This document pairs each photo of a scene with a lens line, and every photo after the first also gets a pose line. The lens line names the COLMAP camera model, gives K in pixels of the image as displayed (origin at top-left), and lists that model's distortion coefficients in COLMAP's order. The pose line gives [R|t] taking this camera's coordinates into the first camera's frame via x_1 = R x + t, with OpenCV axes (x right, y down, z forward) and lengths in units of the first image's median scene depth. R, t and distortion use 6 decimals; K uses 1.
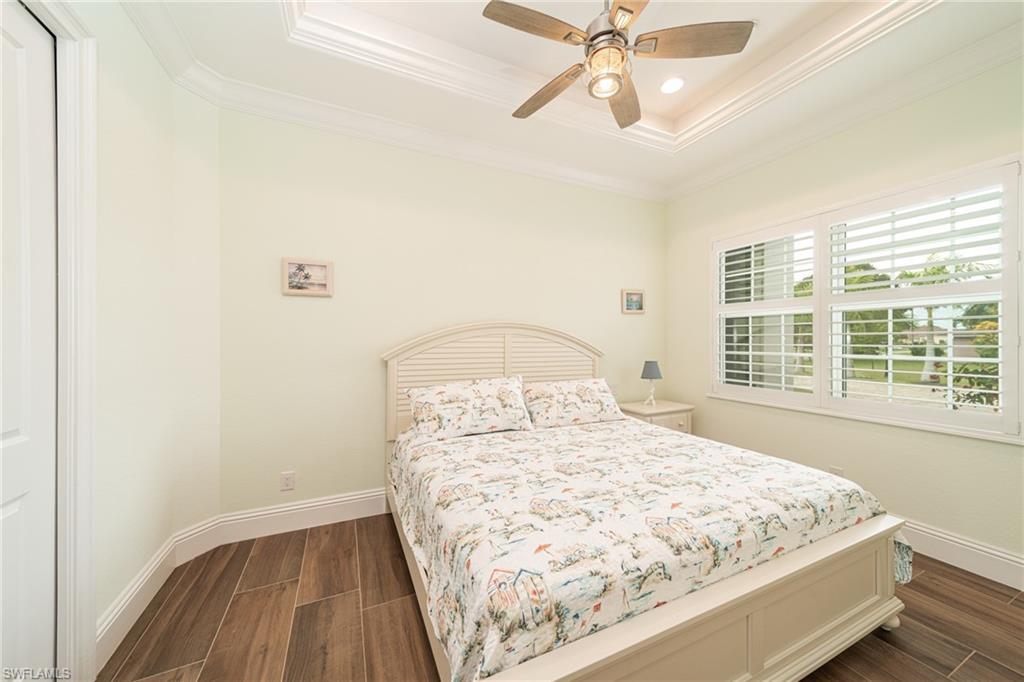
lens RADIAL K [[357.9, 0, 515.7], [0, 357.9, 344.4], [0, 0, 1]] dist [0.003023, -0.000287]
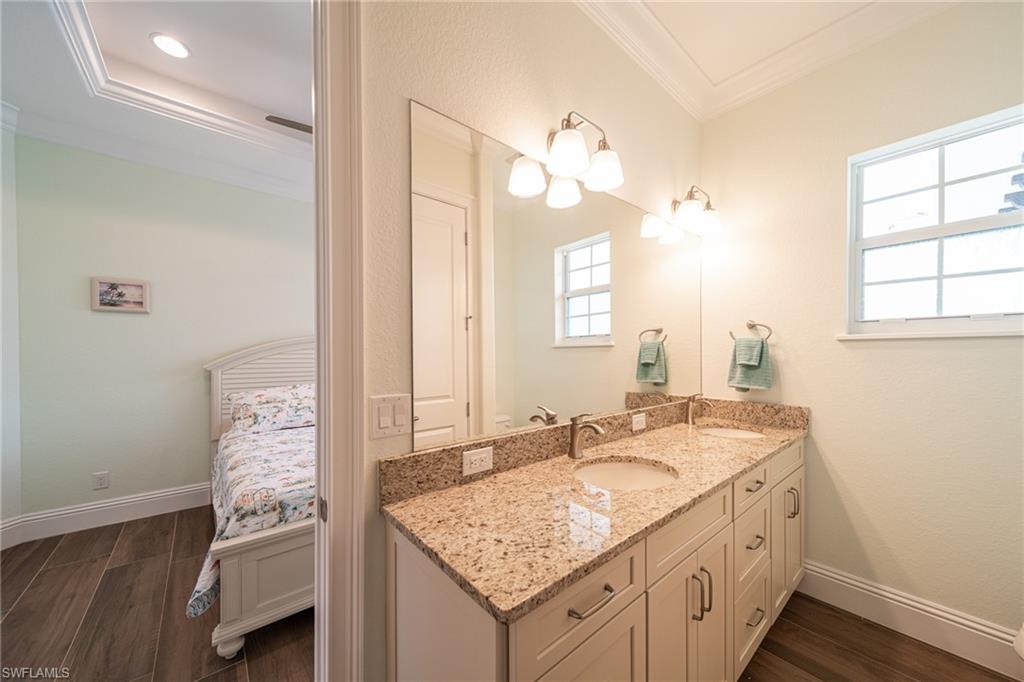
lens RADIAL K [[357.9, 0, 505.7], [0, 357.9, 358.4], [0, 0, 1]] dist [0.003023, -0.000287]
pose [[0.967451, -0.010529, 0.252840, 0.308024], [0.008985, 0.999933, 0.007260, 0.008488], [-0.252899, -0.004752, 0.967481, -0.401662]]
